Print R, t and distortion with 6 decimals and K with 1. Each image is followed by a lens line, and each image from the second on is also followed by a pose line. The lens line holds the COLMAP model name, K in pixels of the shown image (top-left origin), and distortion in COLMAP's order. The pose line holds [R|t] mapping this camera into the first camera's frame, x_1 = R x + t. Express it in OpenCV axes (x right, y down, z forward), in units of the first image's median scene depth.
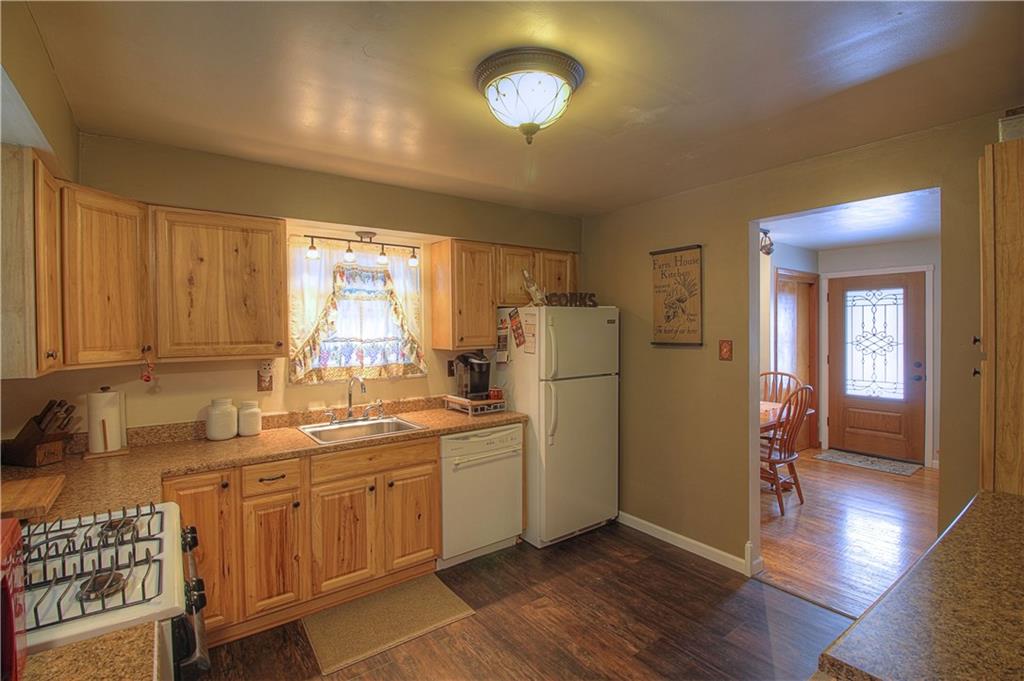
lens RADIAL K [[472.7, 0, 512.3], [0, 472.7, 335.9], [0, 0, 1]] dist [-0.013420, -0.001106]
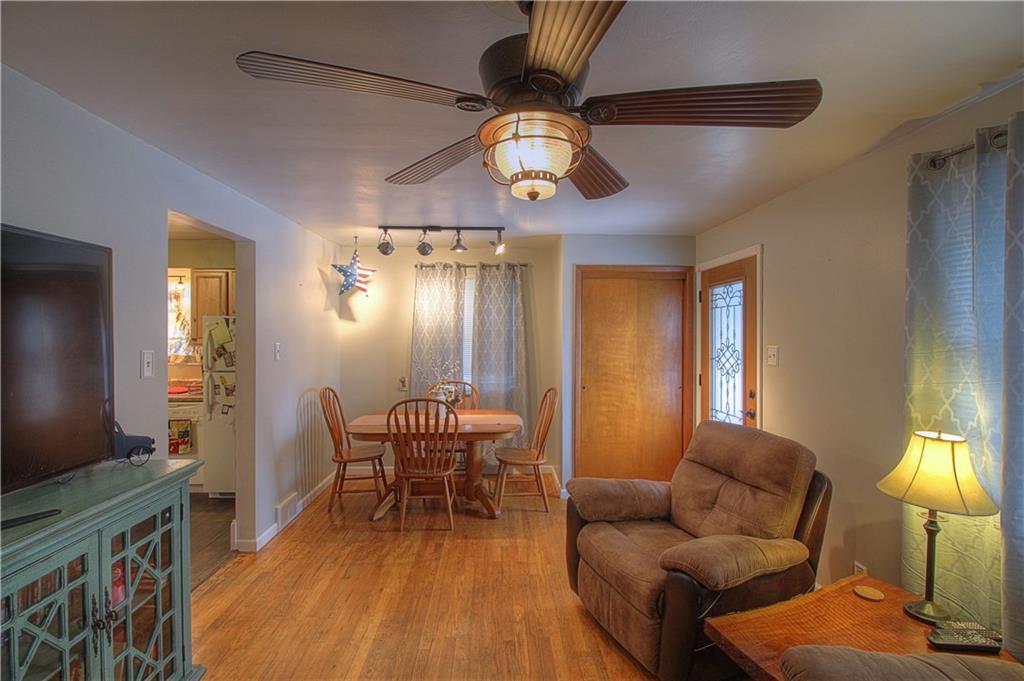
lens RADIAL K [[472.7, 0, 512.3], [0, 472.7, 335.9], [0, 0, 1]] dist [-0.013420, -0.001106]
pose [[0.825110, 0.017310, -0.564707, 1.491956], [-0.020541, 0.999789, 0.000634, -0.024113], [0.564599, 0.011076, 0.825291, 0.384333]]
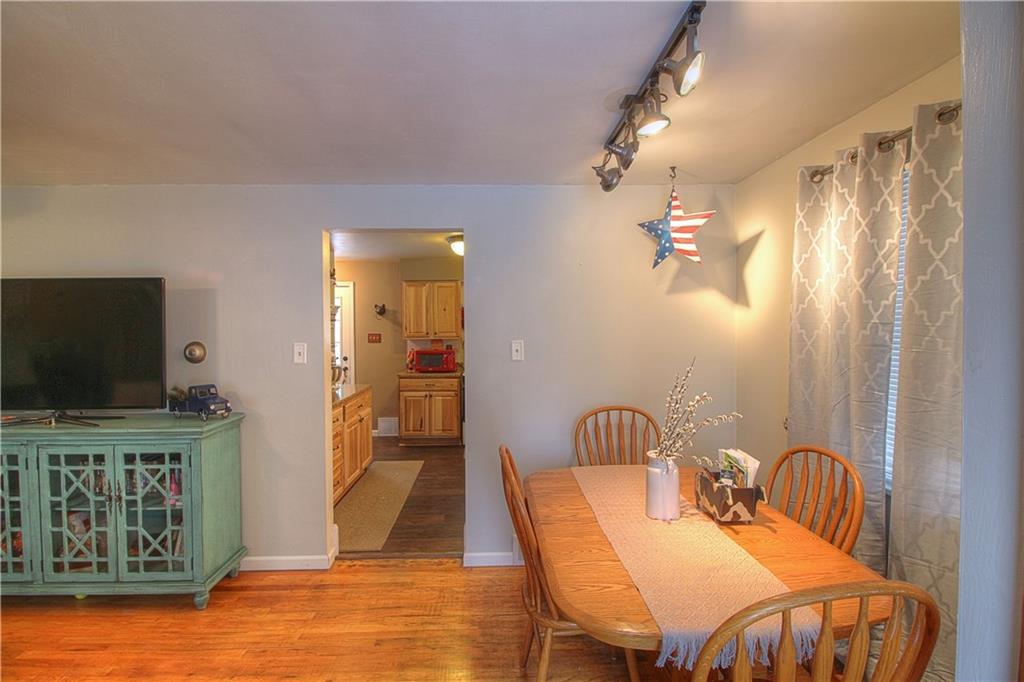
lens RADIAL K [[472.7, 0, 512.3], [0, 472.7, 336.4], [0, 0, 1]] dist [-0.013420, -0.001106]
pose [[-0.562581, 0.030482, -0.826180, 1.186755], [0.000295, 0.999327, 0.036669, -0.037409], [0.826742, 0.020385, -0.562211, 1.485091]]
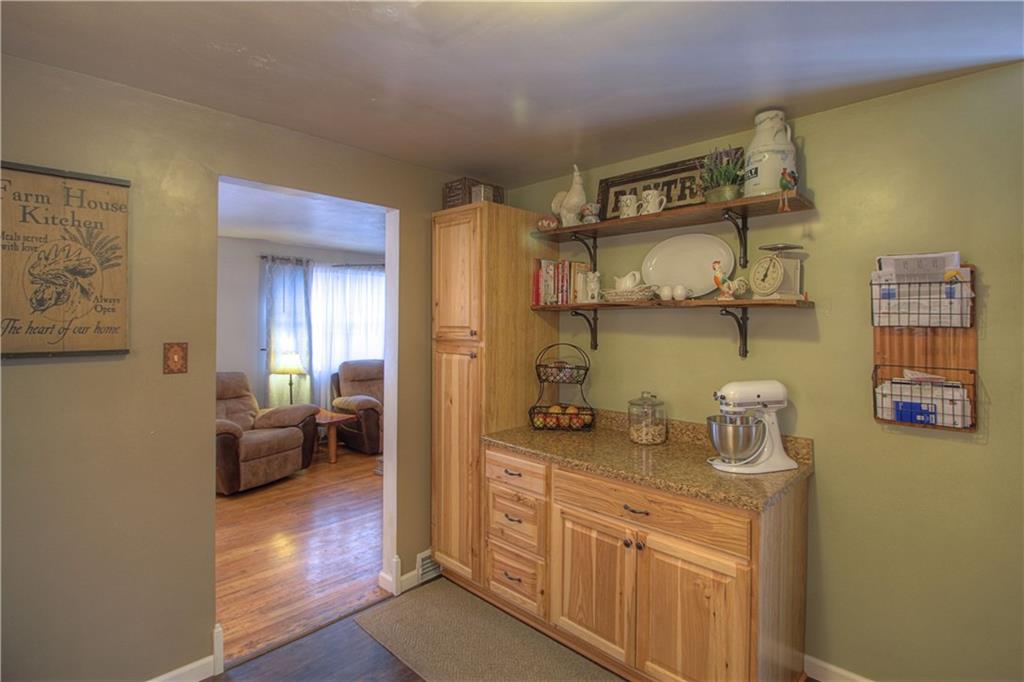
lens RADIAL K [[497.4, 0, 510.8], [0, 497.4, 323.0], [0, 0, 1]] dist [0.028922, -0.000176]
pose [[-0.161160, 0.005909, 0.986911, -0.287348], [0.013339, 0.999904, -0.003809, -0.008335], [-0.986838, 0.012551, -0.161223, 0.597621]]
